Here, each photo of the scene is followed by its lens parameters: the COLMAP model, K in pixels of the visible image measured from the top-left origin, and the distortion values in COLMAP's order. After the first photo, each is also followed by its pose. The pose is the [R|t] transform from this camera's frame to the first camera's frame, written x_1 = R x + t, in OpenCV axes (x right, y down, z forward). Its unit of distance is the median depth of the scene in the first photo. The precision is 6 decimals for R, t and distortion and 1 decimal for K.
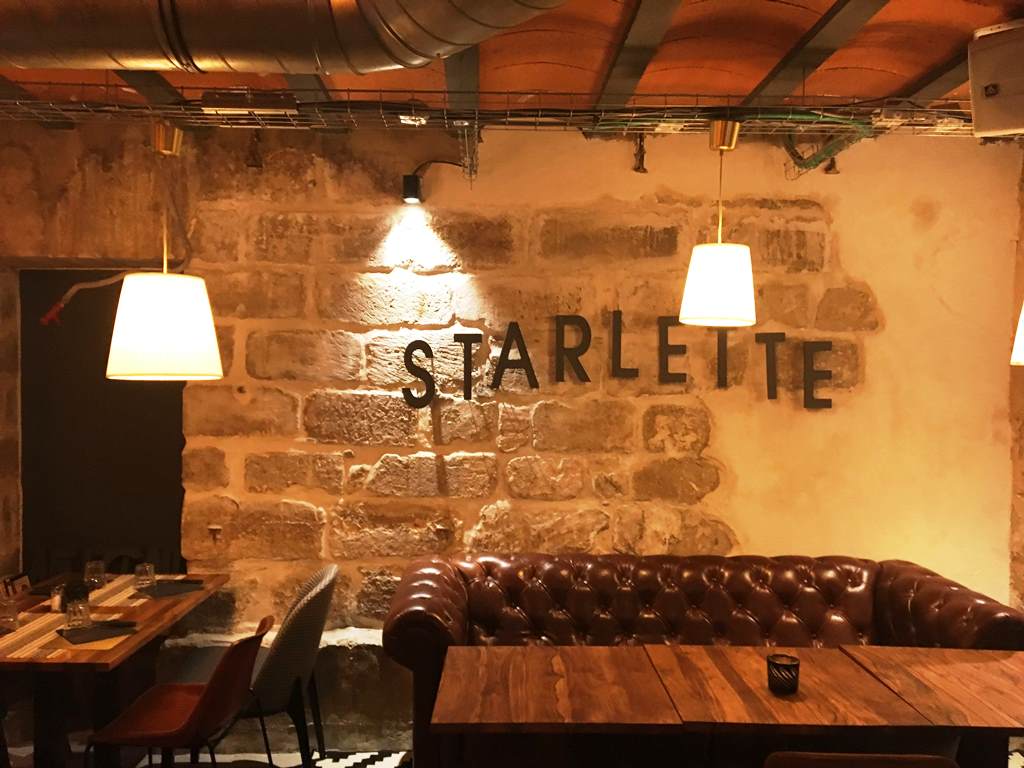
lens RADIAL K [[841.3, 0, 512.0], [0, 841.3, 384.0], [0, 0, 1]] dist [0.051300, -0.002962]
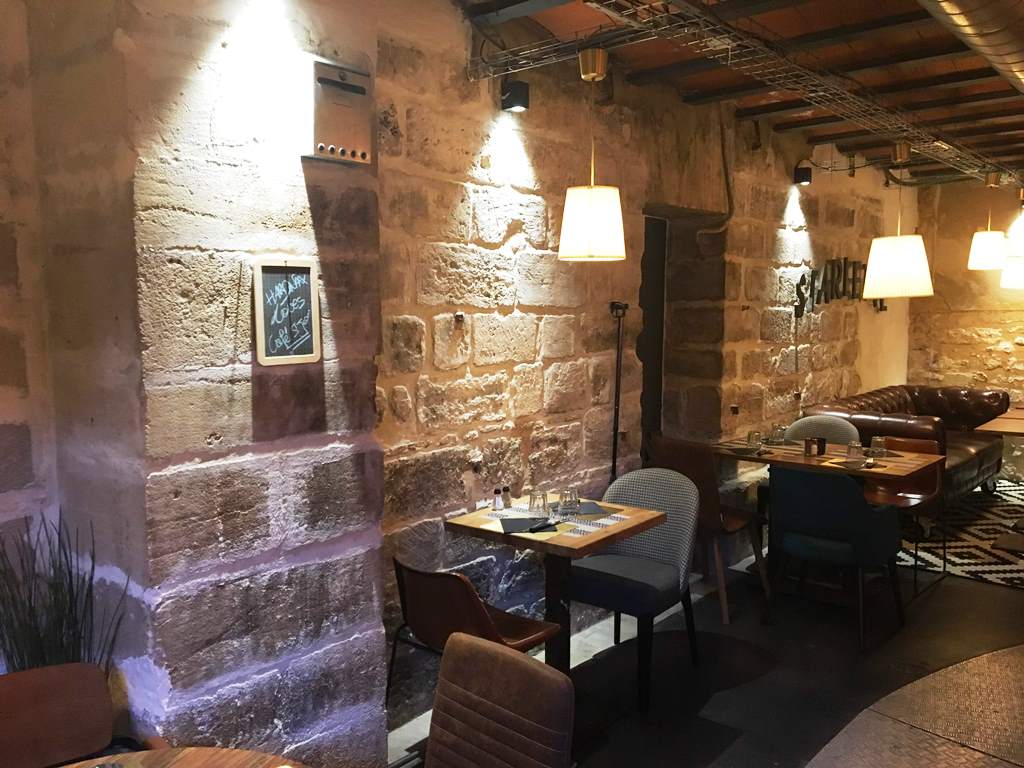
lens RADIAL K [[841.3, 0, 512.0], [0, 841.3, 384.0], [0, 0, 1]] dist [0.051300, -0.002962]
pose [[0.680866, -0.087669, 0.727142, -1.622222], [0.015992, 0.994353, 0.104911, -0.022313], [-0.732233, -0.059801, 0.678424, 0.310009]]
